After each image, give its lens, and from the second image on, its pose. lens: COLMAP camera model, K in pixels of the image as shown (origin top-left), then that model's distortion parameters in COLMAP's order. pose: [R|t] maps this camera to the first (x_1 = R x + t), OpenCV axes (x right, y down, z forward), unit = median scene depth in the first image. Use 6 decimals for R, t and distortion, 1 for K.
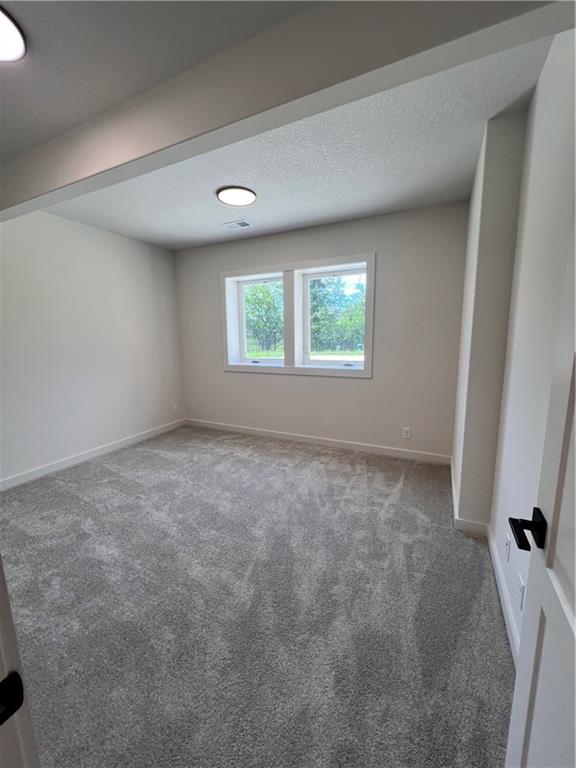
lens RADIAL K [[312.1, 0, 288.0], [0, 312.1, 384.0], [0, 0, 1]] dist [0.000295, 0.000262]
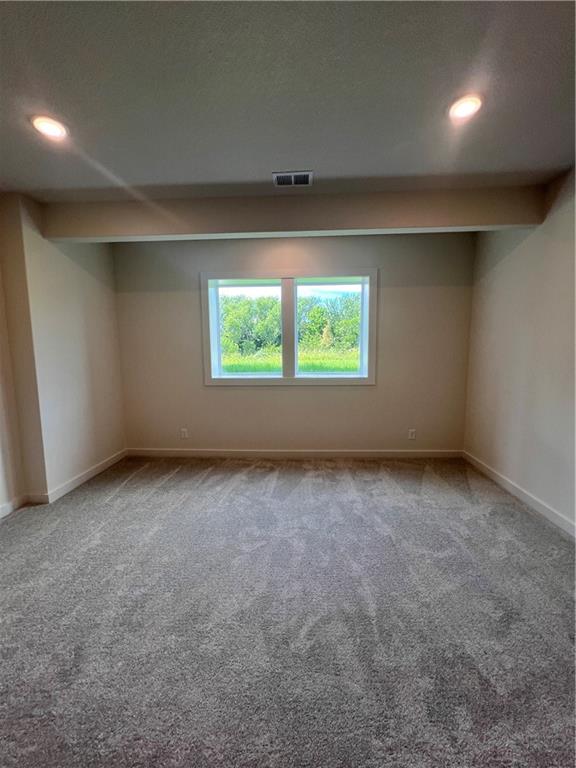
lens RADIAL K [[311.8, 0, 288.0], [0, 311.8, 384.0], [0, 0, 1]] dist [0.001332, 0.000256]
pose [[0.914095, -0.048647, 0.402572, -0.360001], [0.059890, 0.998086, -0.015380, -0.021442], [-0.401053, 0.038169, 0.915259, 0.139942]]
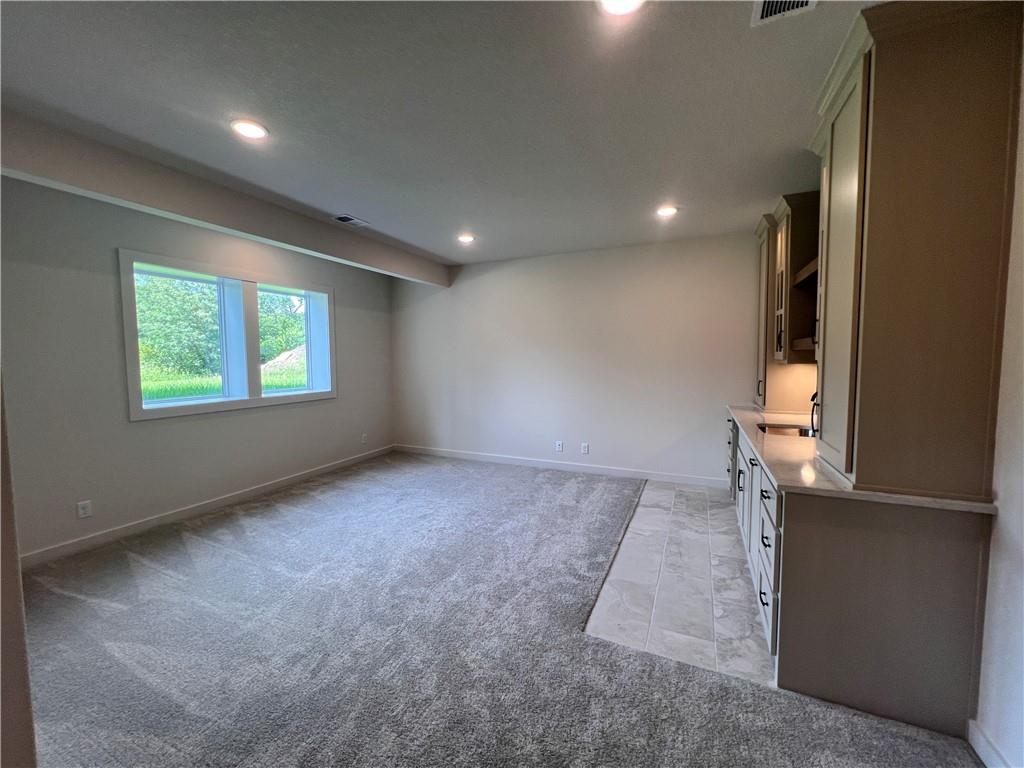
lens RADIAL K [[416.2, 0, 512.0], [0, 416.2, 384.0], [0, 0, 1]] dist [0.000295, 0.000262]
pose [[-0.043538, -0.060012, 0.997248, -1.028905], [0.148963, 0.986646, 0.065877, -0.060397], [-0.987884, 0.151421, -0.034017, 0.375137]]
